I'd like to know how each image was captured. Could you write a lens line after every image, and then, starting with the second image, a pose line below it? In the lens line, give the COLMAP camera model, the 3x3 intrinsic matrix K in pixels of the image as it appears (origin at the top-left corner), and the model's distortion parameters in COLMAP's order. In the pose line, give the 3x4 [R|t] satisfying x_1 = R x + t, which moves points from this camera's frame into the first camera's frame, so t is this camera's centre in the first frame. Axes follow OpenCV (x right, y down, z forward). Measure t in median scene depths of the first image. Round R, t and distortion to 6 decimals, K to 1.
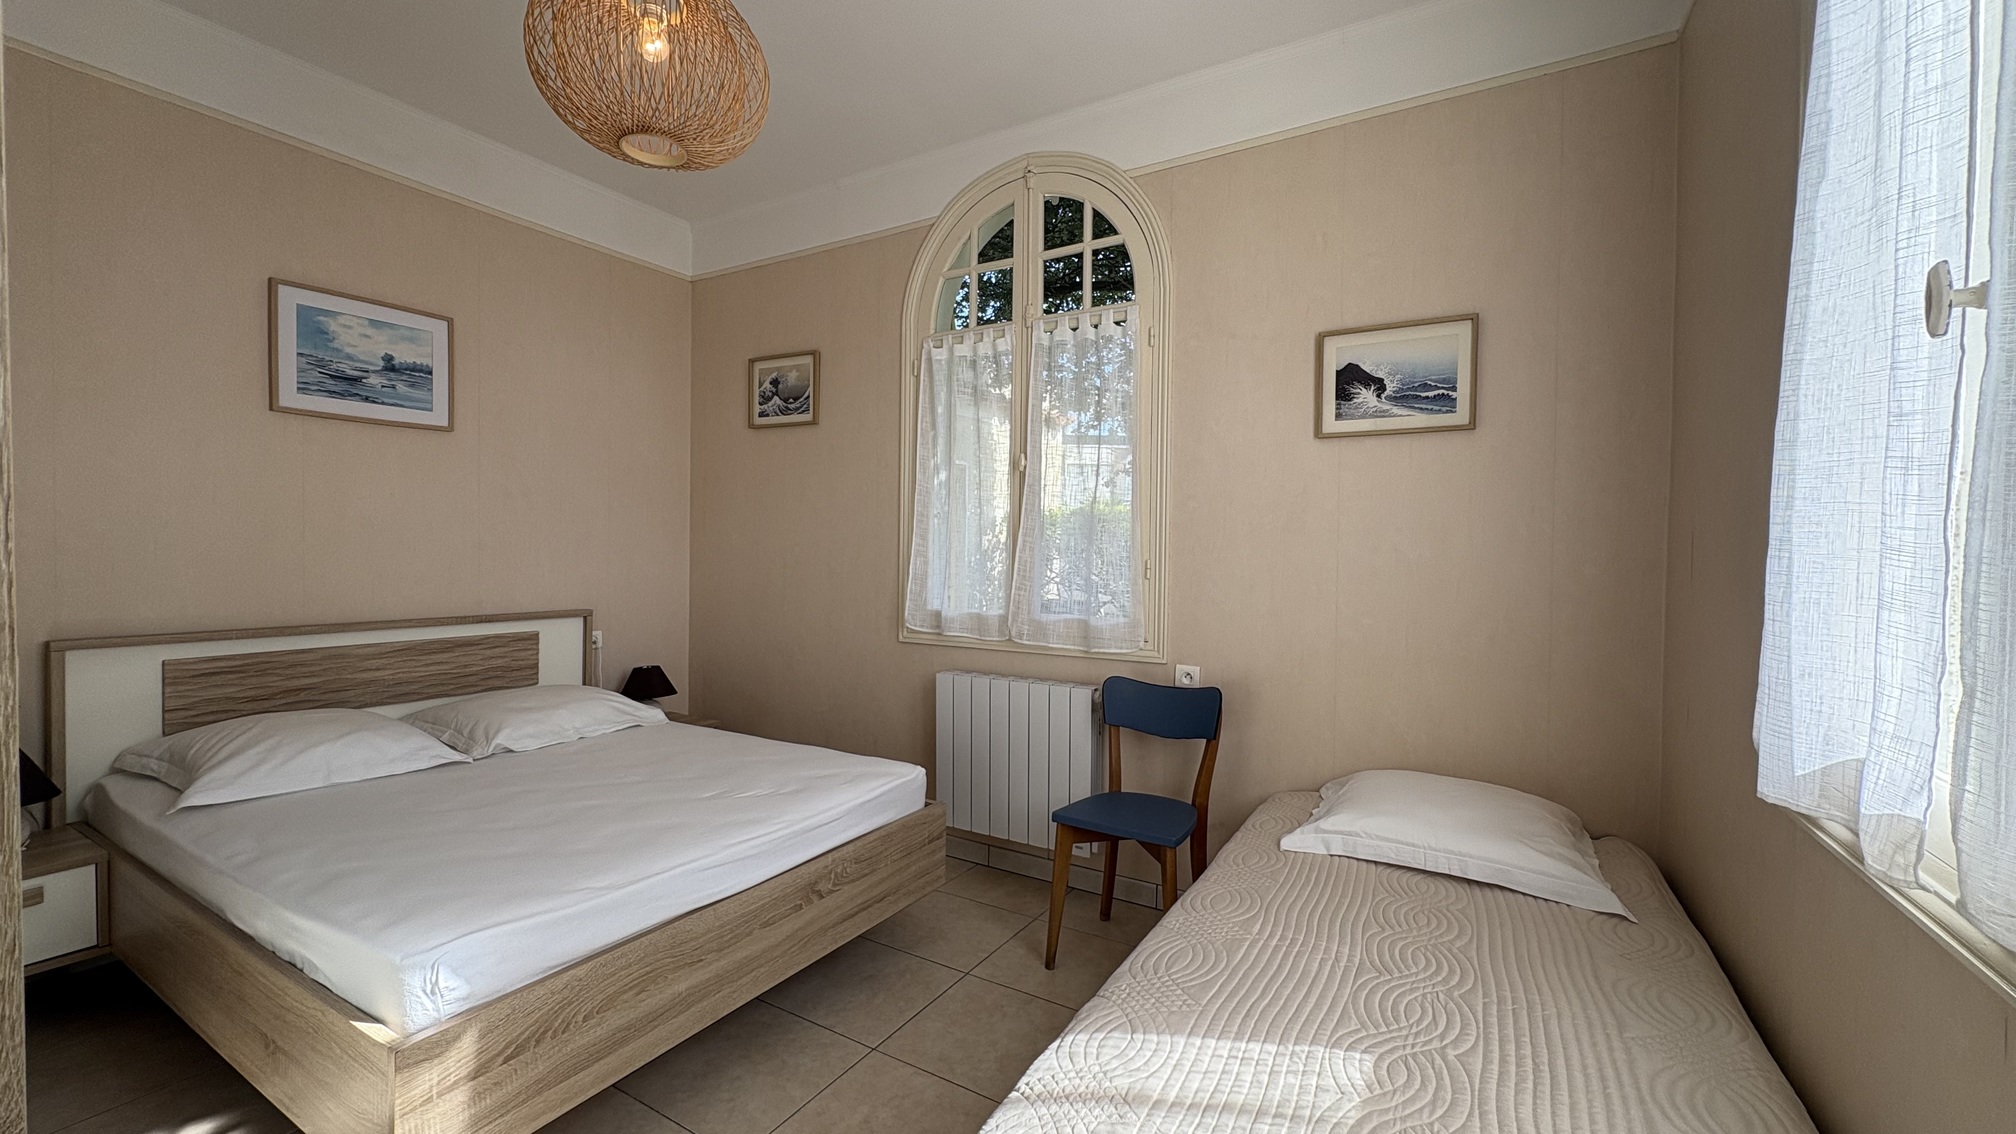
lens RADIAL K [[800.7, 0, 1009.2], [0, 800.7, 572.3], [0, 0, 1]] dist [0.000893, 0.000027]
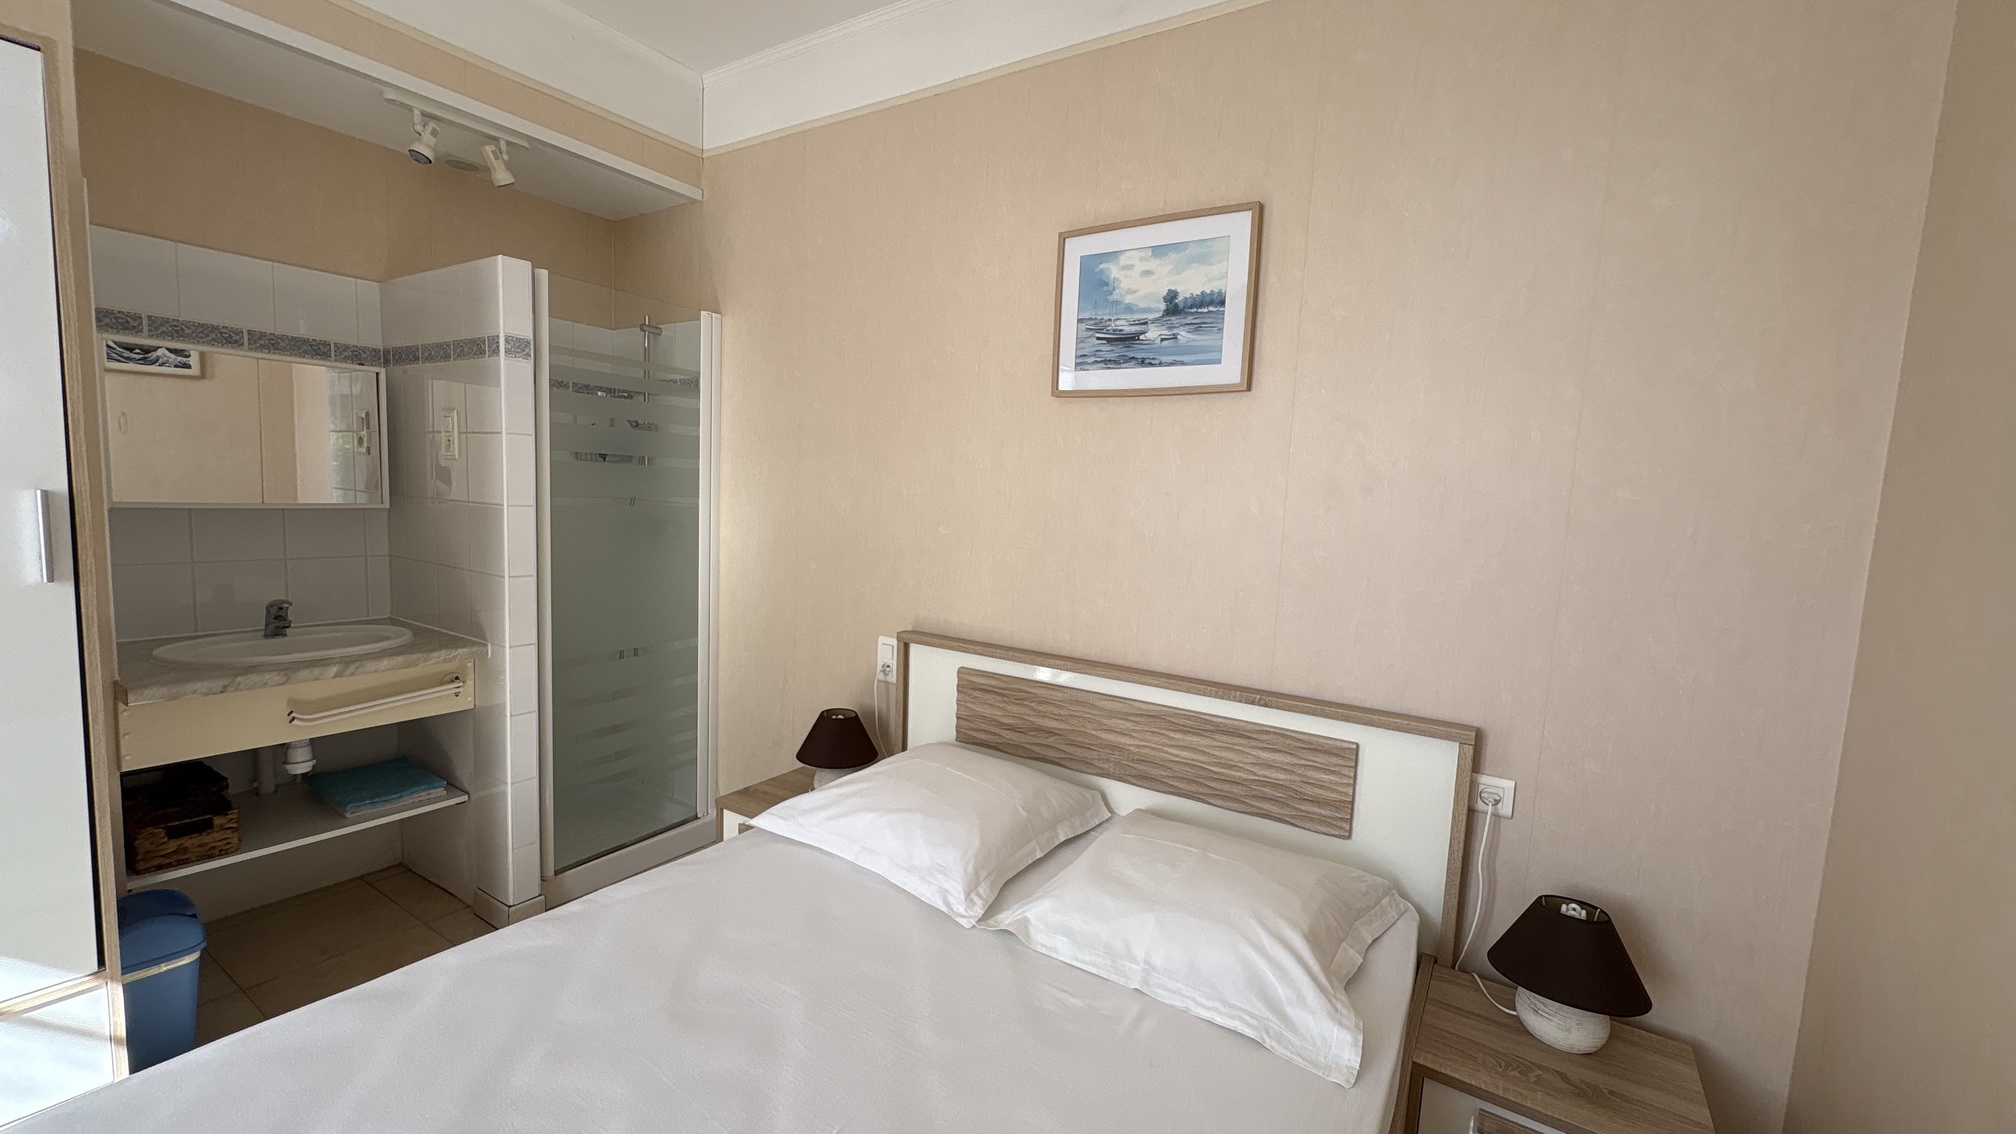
lens RADIAL K [[800.7, 0, 1009.4], [0, 800.7, 571.0], [0, 0, 1]] dist [0.000893, 0.000027]
pose [[-0.031089, 0.082954, -0.996068, -0.067316], [-0.075998, 0.993469, 0.085109, -0.082471], [0.996623, 0.078345, -0.024581, 0.916555]]
